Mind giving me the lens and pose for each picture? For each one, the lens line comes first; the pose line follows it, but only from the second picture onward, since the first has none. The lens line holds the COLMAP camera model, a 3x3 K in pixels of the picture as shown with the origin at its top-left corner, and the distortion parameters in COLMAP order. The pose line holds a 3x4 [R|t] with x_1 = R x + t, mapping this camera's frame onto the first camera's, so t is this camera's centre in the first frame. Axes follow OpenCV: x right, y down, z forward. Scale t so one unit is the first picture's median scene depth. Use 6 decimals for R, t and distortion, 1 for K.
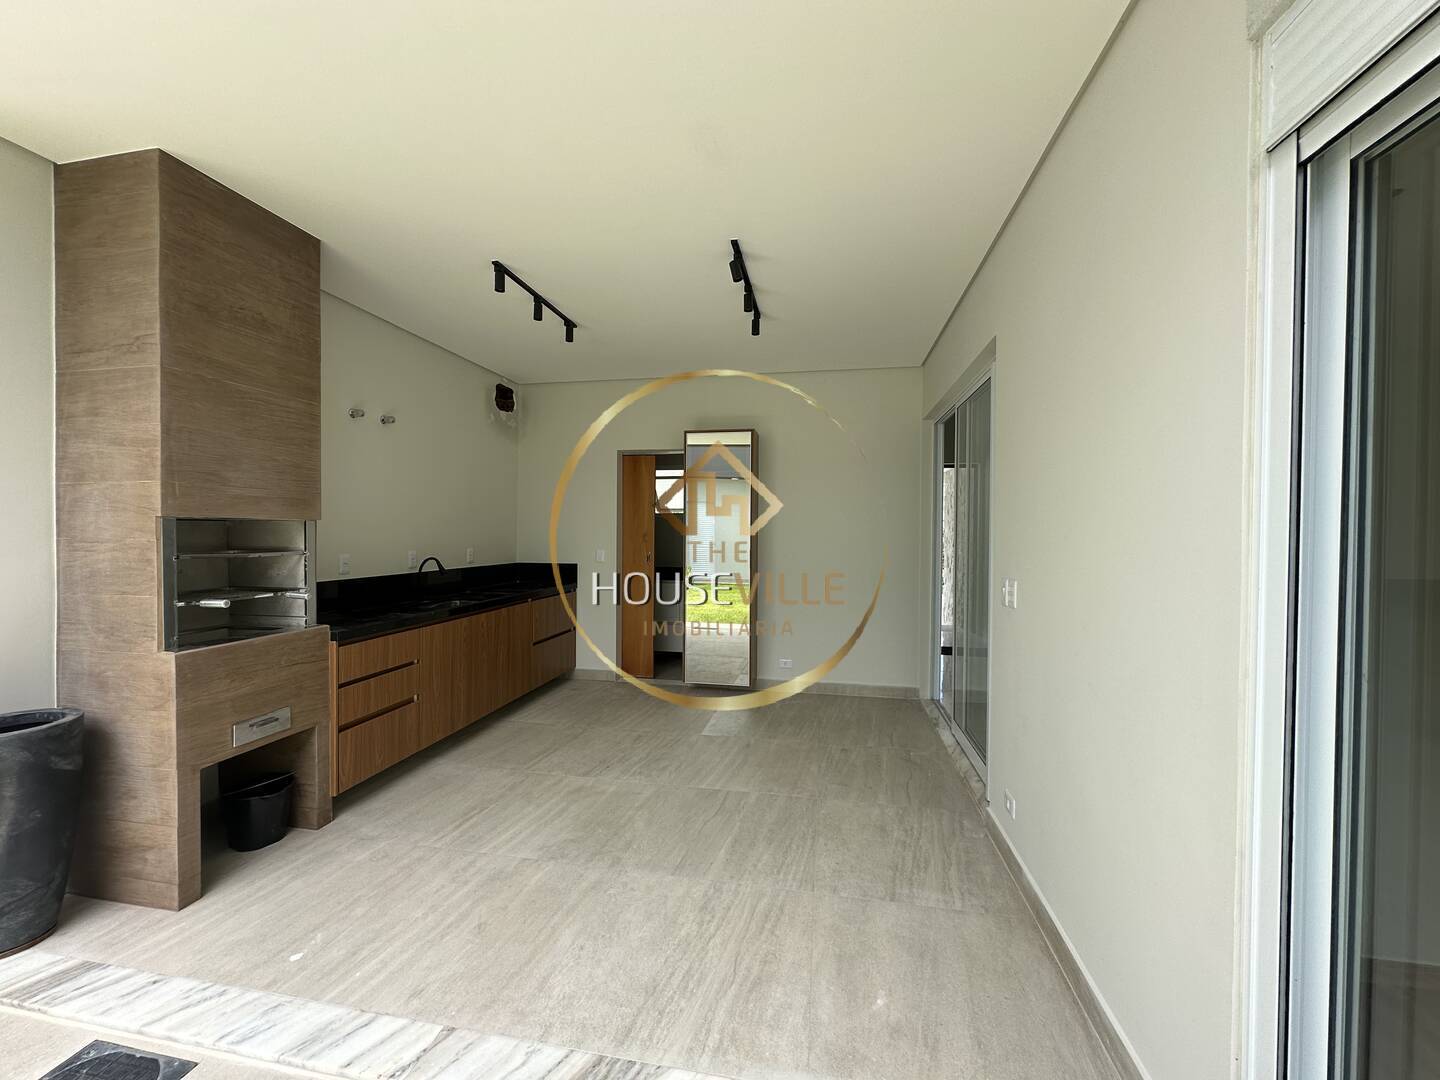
lens RADIAL K [[578.6, 0, 719.6], [0, 578.6, 536.2], [0, 0, 1]] dist [-0.003722, 0.000806]
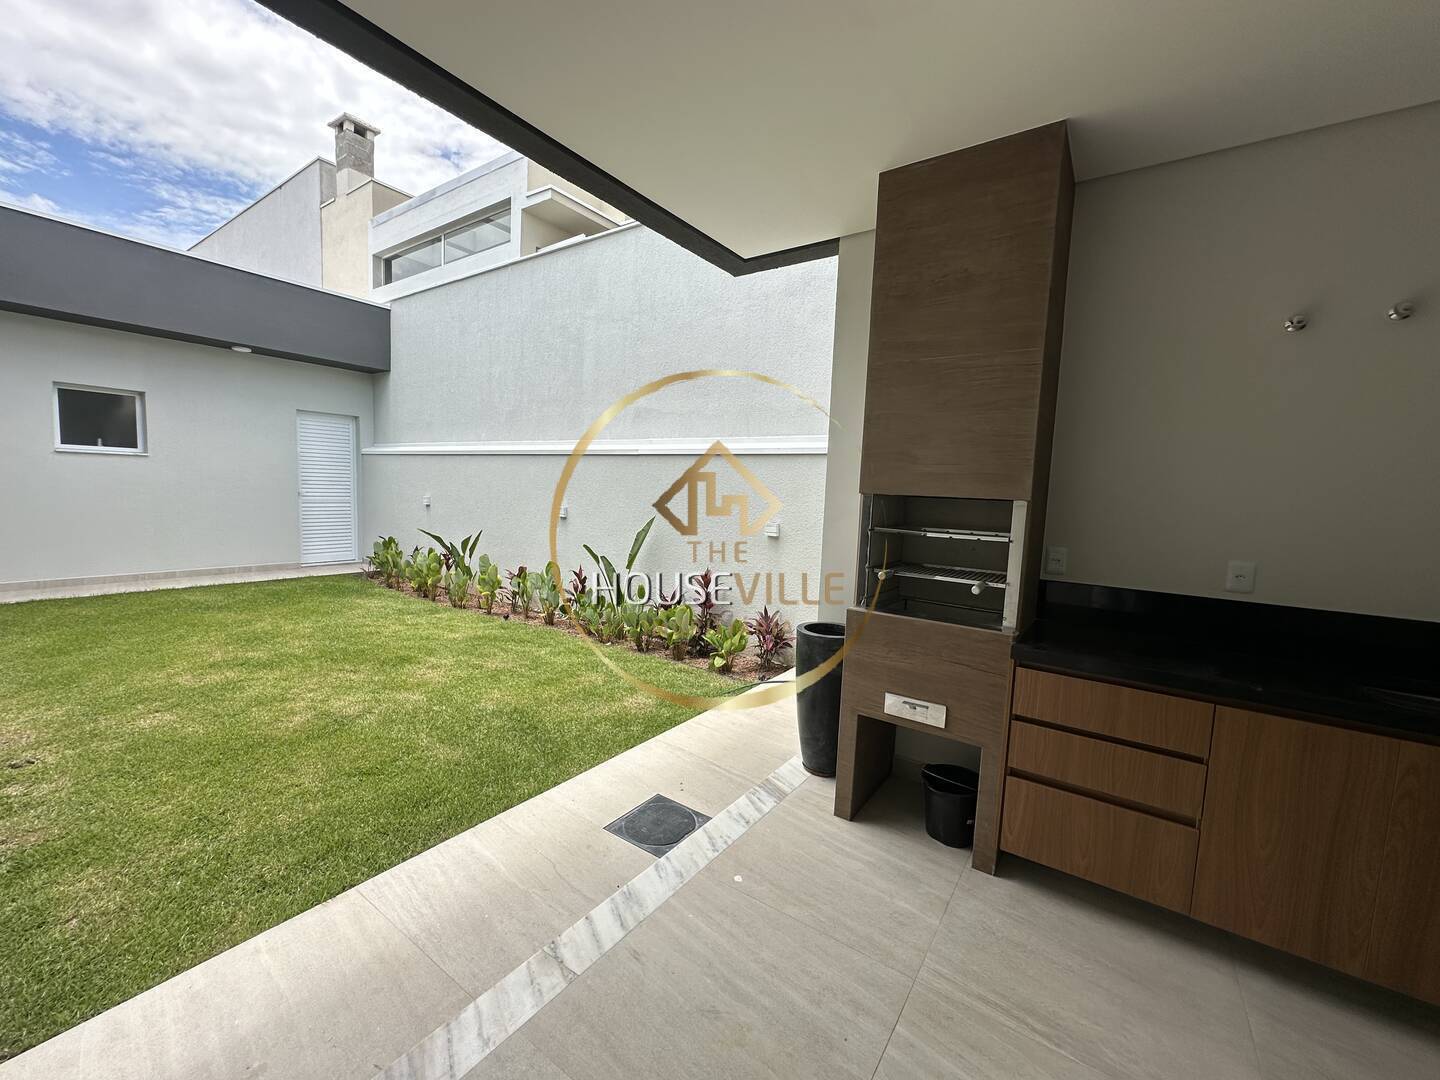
lens RADIAL K [[578.6, 0, 719.5], [0, 578.6, 535.2], [0, 0, 1]] dist [-0.003722, 0.000806]
pose [[-0.413311, 0.052924, -0.909050, 0.237421], [-0.053202, 0.995201, 0.082129, -0.028619], [0.909034, 0.082308, -0.408512, 1.173079]]
